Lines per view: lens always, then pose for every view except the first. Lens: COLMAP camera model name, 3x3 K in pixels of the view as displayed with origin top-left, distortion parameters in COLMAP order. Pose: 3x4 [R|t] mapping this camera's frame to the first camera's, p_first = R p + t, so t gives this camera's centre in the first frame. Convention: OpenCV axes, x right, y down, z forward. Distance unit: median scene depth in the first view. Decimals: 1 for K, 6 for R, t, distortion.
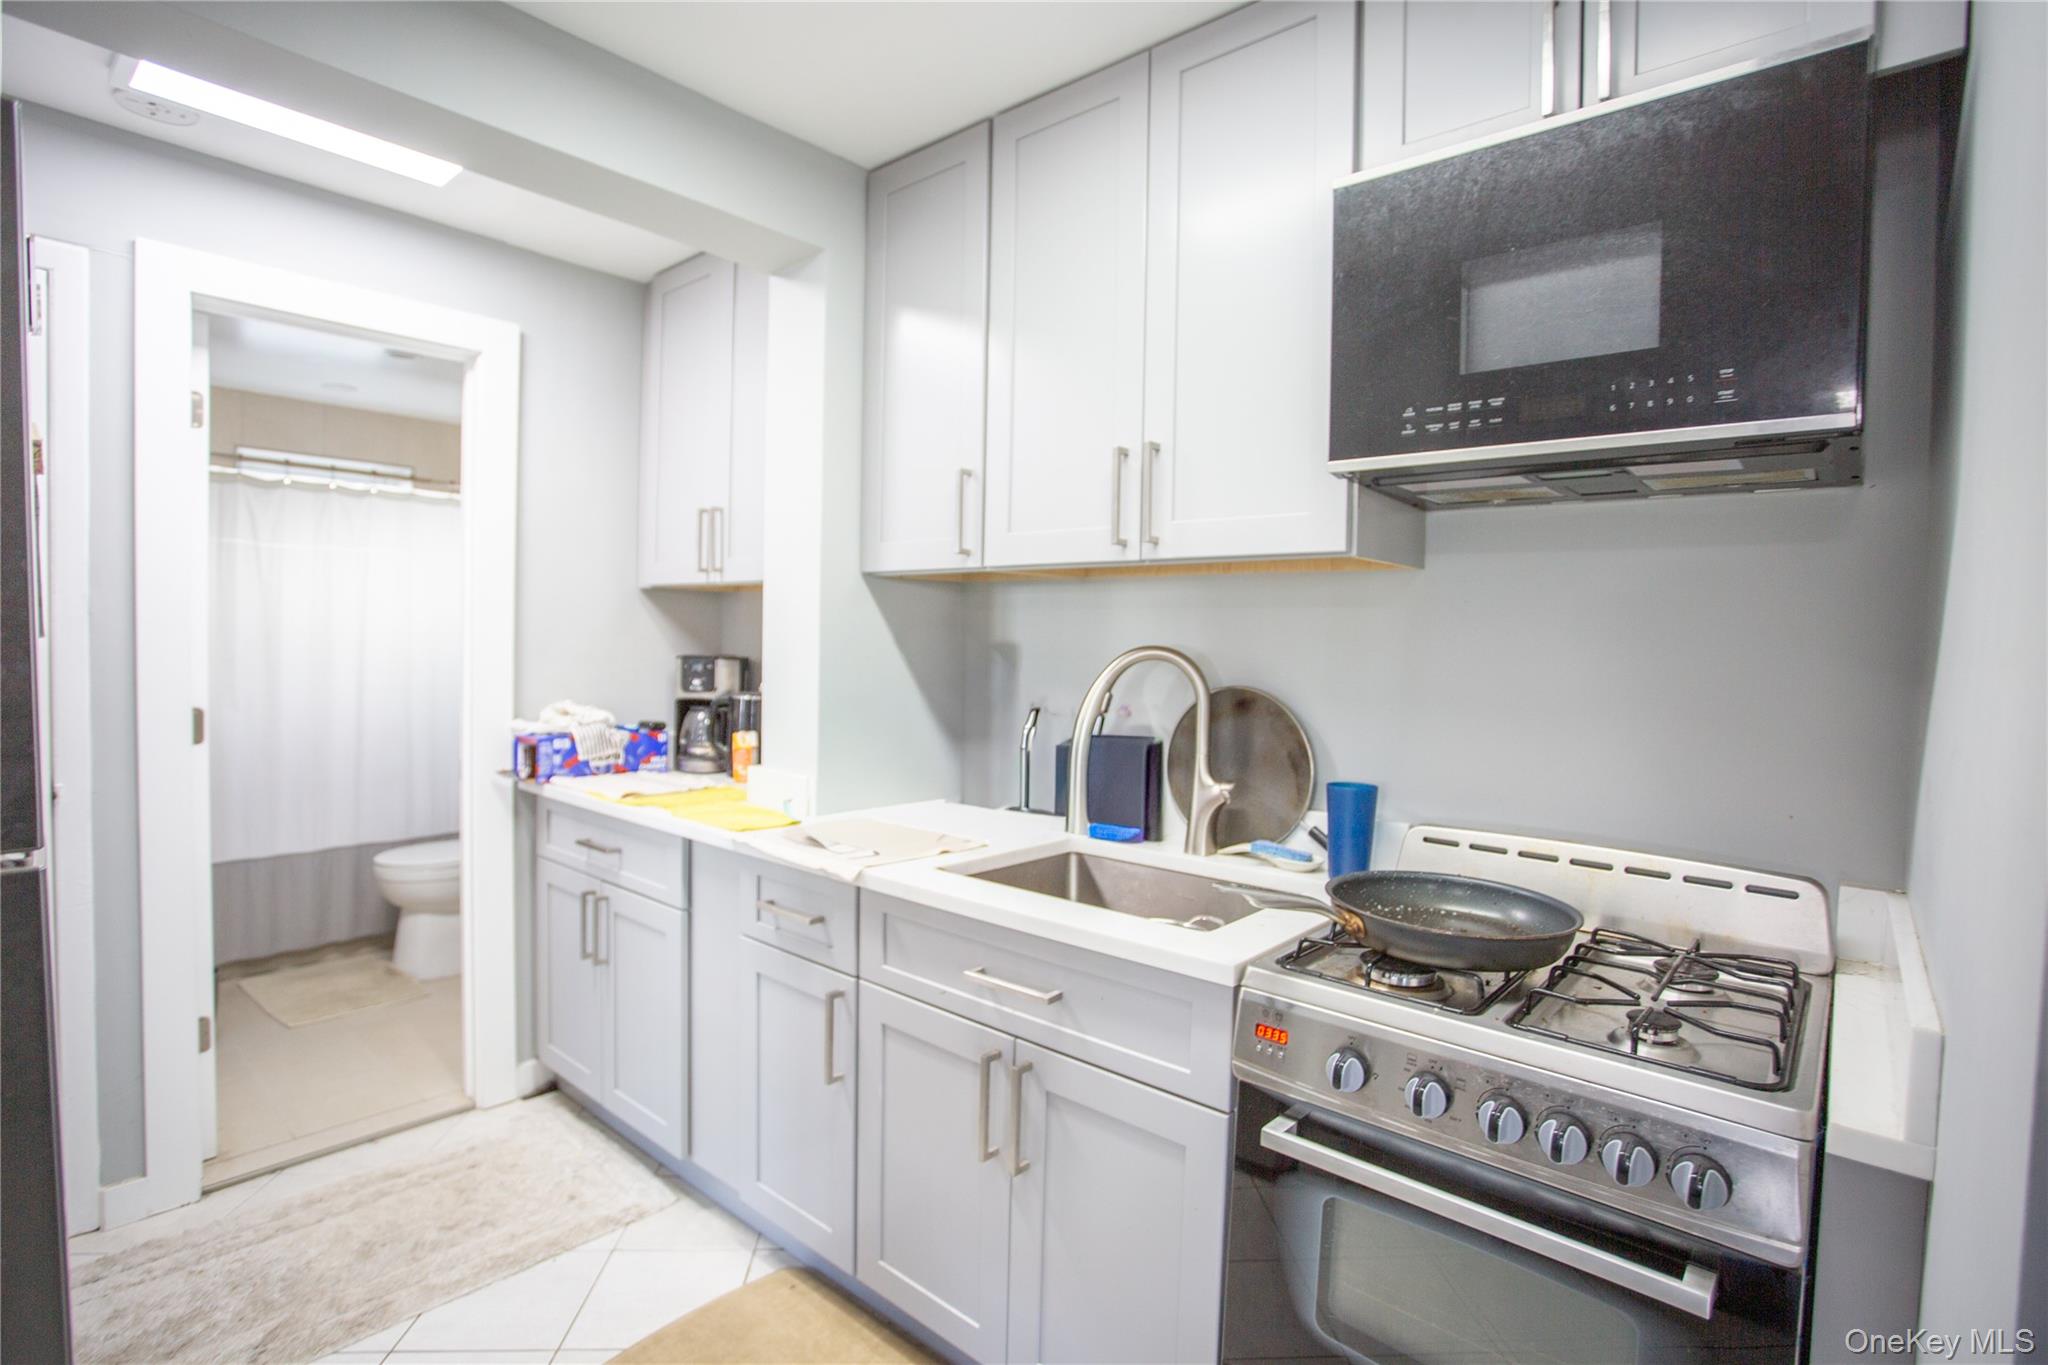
lens RADIAL K [[994.6, 0, 1022.6], [0, 994.6, 661.6], [0, 0, 1]] dist [-0.055317, 0.012850]
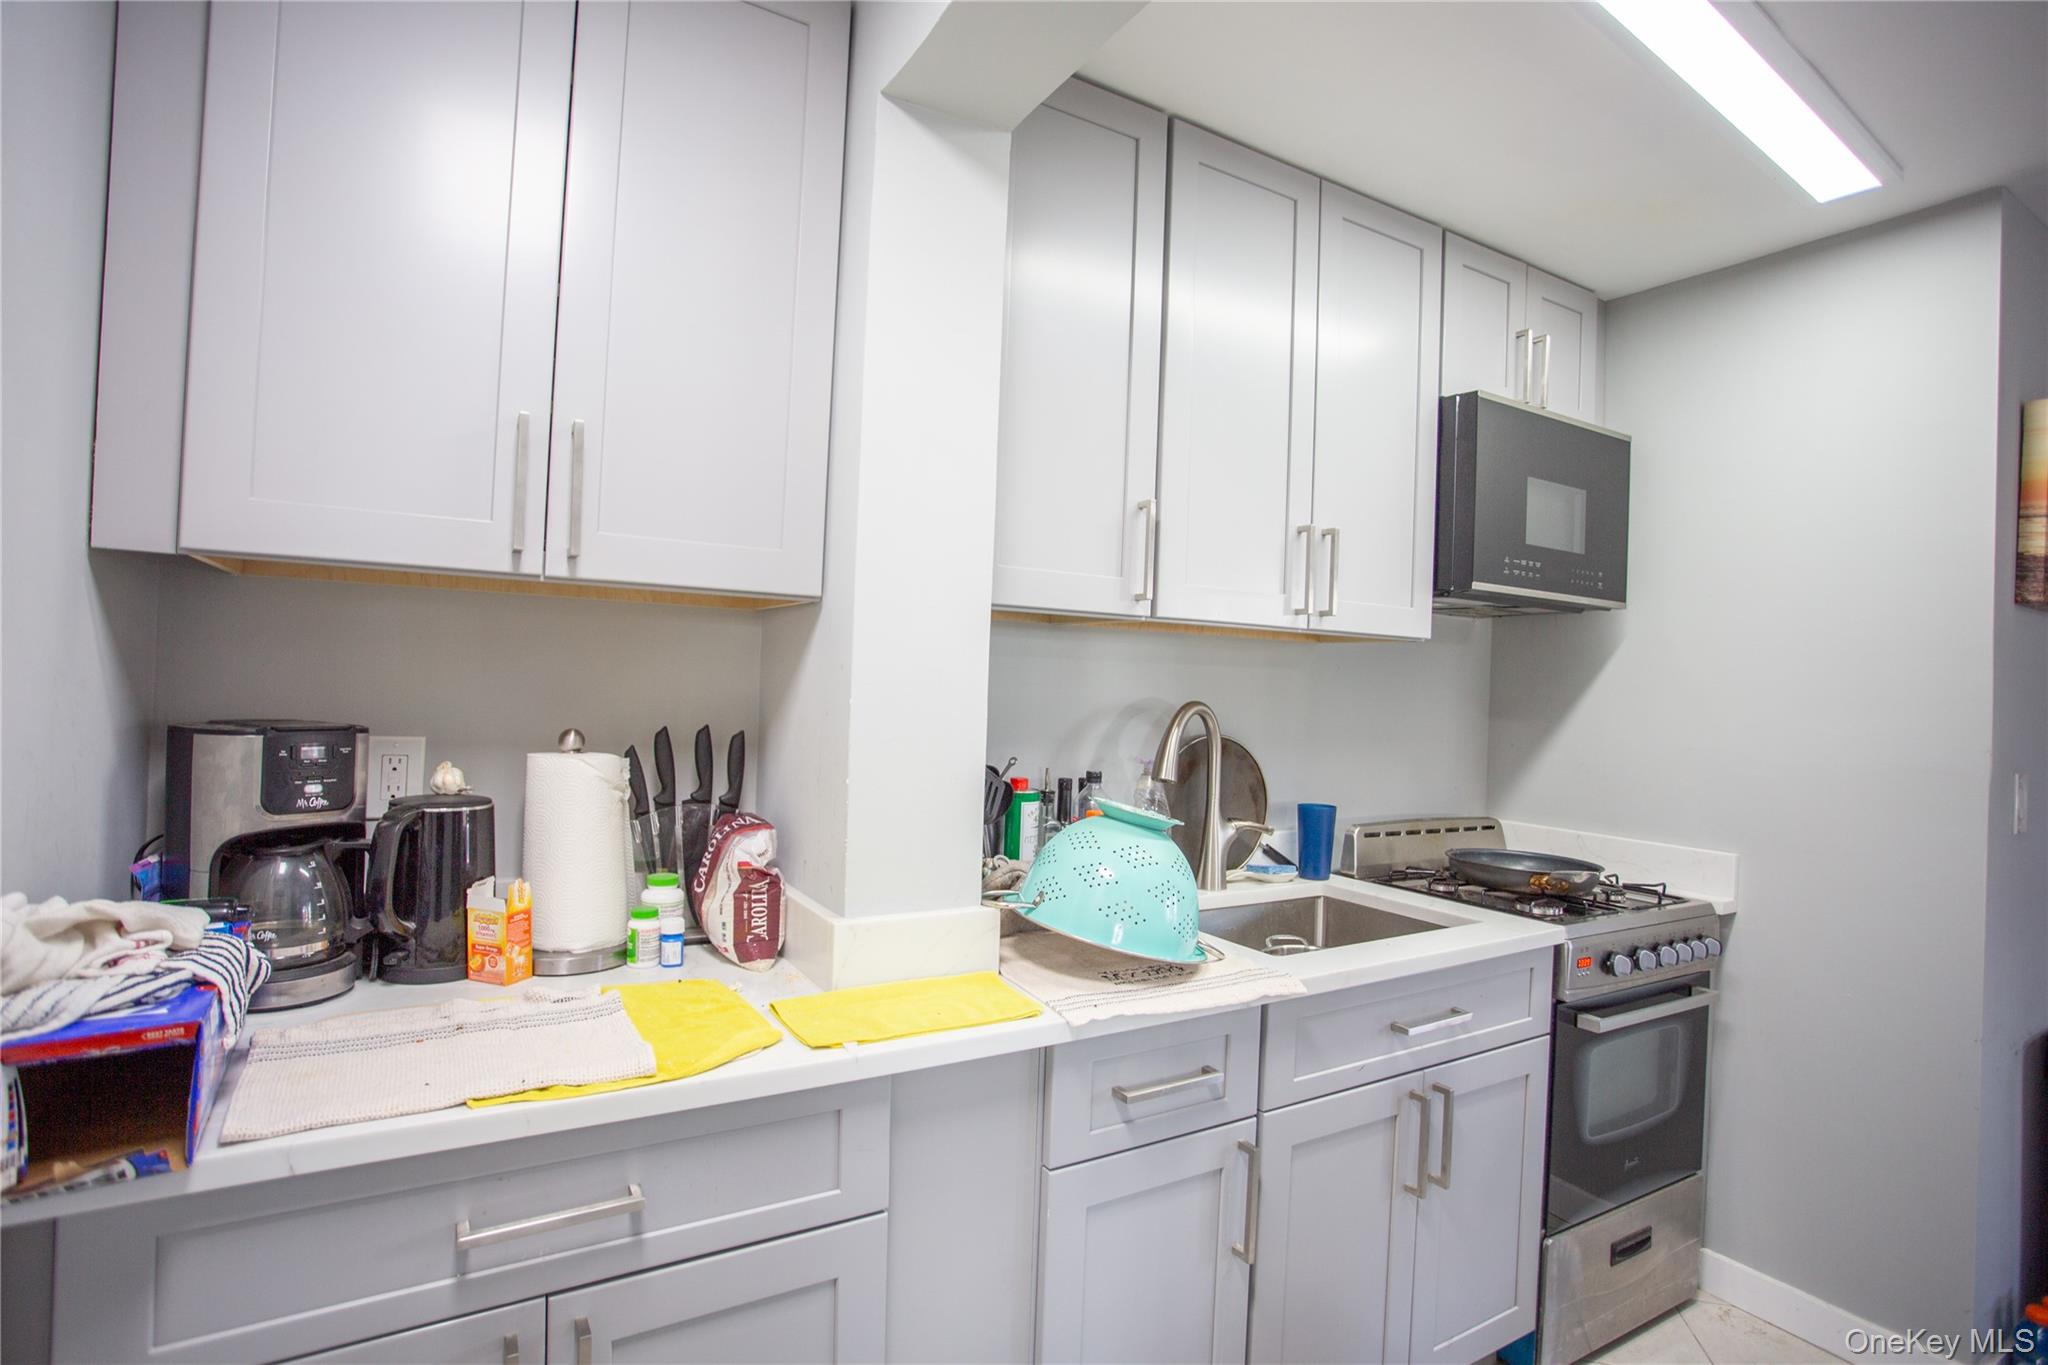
lens RADIAL K [[994.6, 0, 1028.8], [0, 994.6, 668.0], [0, 0, 1]] dist [-0.055317, 0.012850]
pose [[0.313678, 0.002582, 0.949526, -1.025914], [-0.006959, 0.999976, -0.000421, -0.055108], [-0.949504, -0.006475, 0.313689, 0.937061]]
